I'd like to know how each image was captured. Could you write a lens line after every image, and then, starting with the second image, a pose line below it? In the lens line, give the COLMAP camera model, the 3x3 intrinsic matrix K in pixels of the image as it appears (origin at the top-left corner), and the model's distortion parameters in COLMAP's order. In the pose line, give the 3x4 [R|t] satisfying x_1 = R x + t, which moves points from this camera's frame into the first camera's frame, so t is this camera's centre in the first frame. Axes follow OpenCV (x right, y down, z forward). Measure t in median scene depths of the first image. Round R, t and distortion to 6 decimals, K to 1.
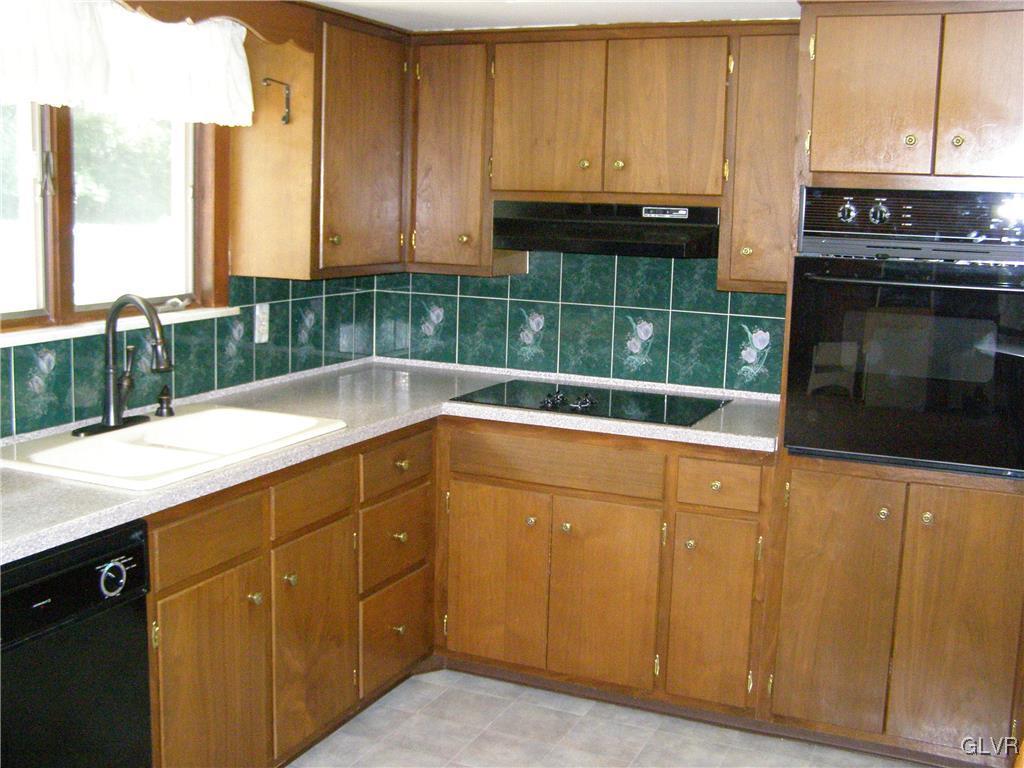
lens RADIAL K [[1130.5, 0, 511.0], [0, 1130.5, 383.4], [0, 0, 1]] dist [-0.129793, 0.000000]
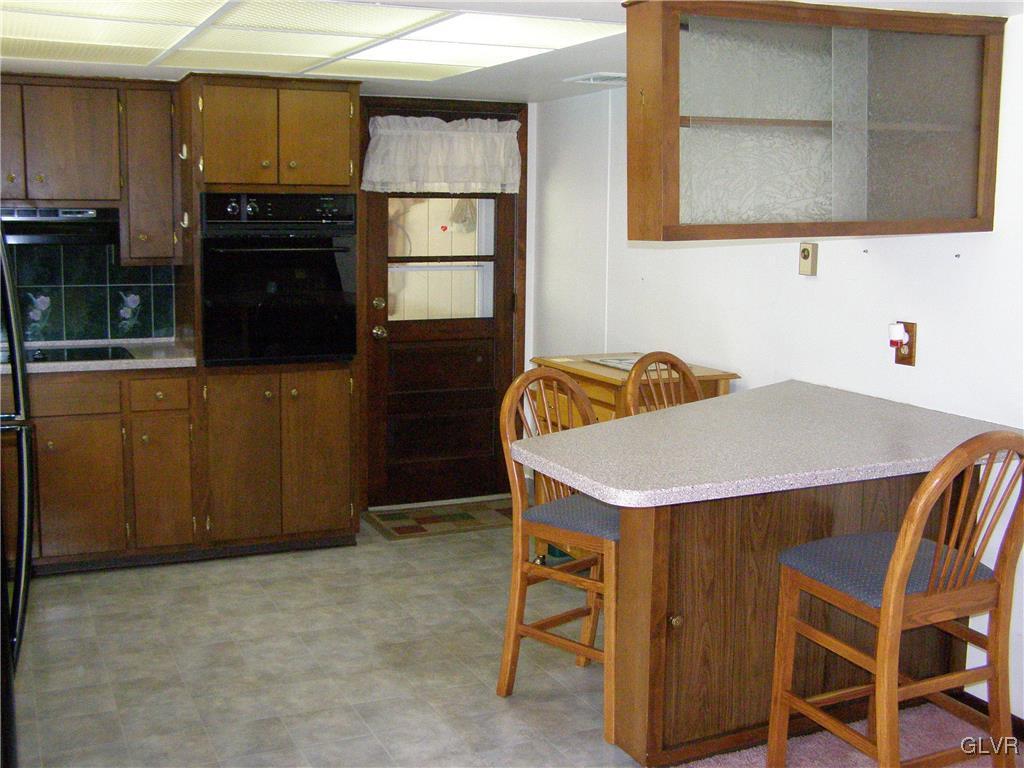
lens RADIAL K [[1130.5, 0, 513.1], [0, 1130.5, 382.2], [0, 0, 1]] dist [-0.129793, 0.000000]
pose [[0.667010, -0.127579, 0.734044, -0.552232], [0.120861, 0.990709, 0.062364, 0.036217], [-0.735180, 0.047120, 0.676232, -0.319711]]
